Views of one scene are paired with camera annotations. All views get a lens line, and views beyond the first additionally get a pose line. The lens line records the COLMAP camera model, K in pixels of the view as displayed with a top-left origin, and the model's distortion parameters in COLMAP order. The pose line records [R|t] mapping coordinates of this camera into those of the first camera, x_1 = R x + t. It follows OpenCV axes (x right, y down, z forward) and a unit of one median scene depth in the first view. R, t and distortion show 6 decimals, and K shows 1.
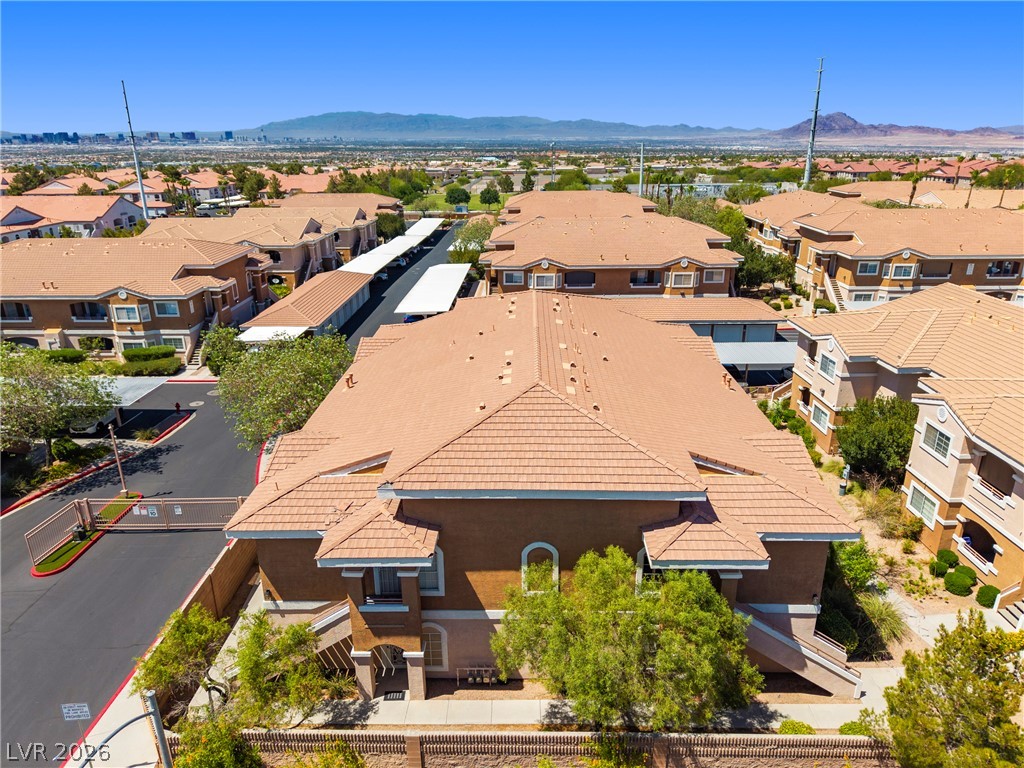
lens RADIAL K [[680.8, 0, 512.0], [0, 680.8, 384.0], [0, 0, 1]] dist [0.021406, -0.034687]
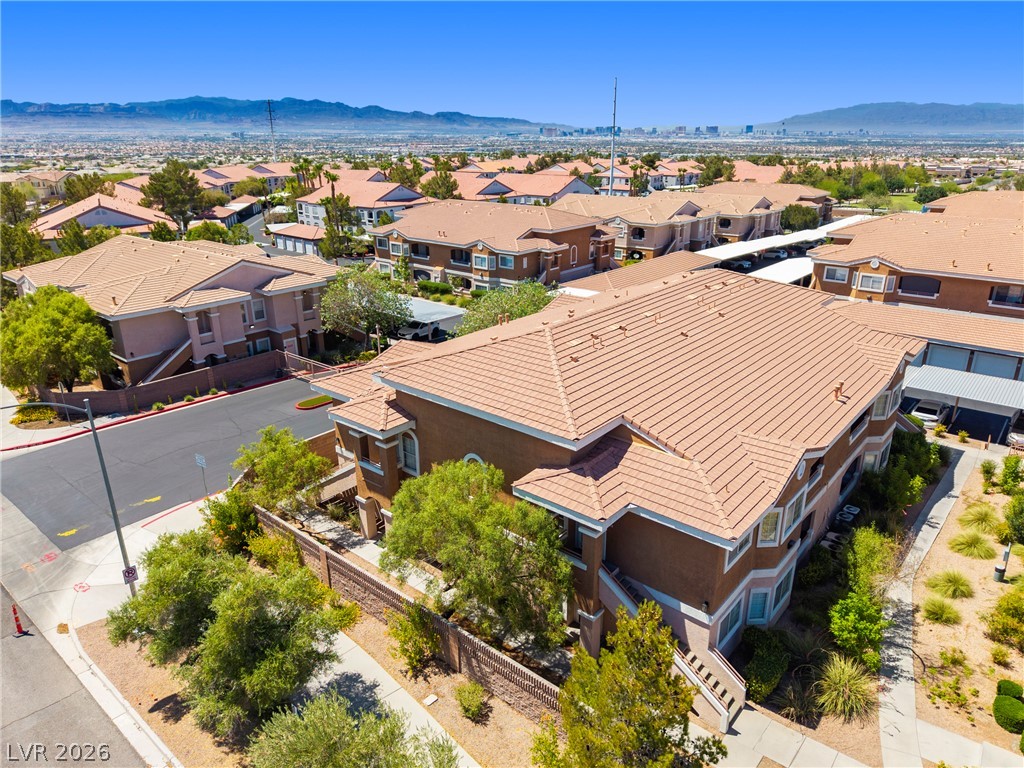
lens RADIAL K [[685.2, 0, 514.8], [0, 685.2, 382.5], [0, 0, 1]] dist [0.021175, -0.020172]
pose [[0.774091, 0.218446, -0.594192, 0.280236], [-0.216302, 0.973360, 0.076052, 0.004152], [0.594976, 0.069654, 0.800720, 0.038425]]
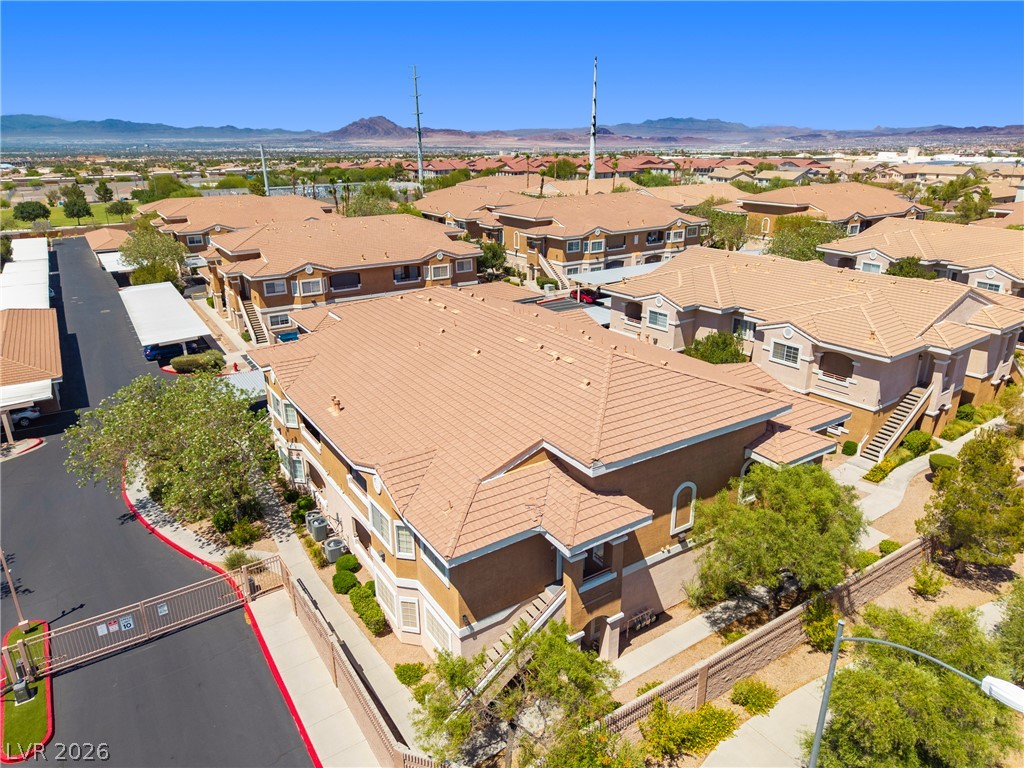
lens RADIAL K [[677.8, 0, 509.0], [0, 677.8, 387.7], [0, 0, 1]] dist [0.049233, -0.056839]
pose [[0.829763, -0.194851, 0.522998, -0.288841], [0.193947, 0.979345, 0.057164, -0.017884], [-0.523333, 0.054002, 0.850415, 0.061538]]
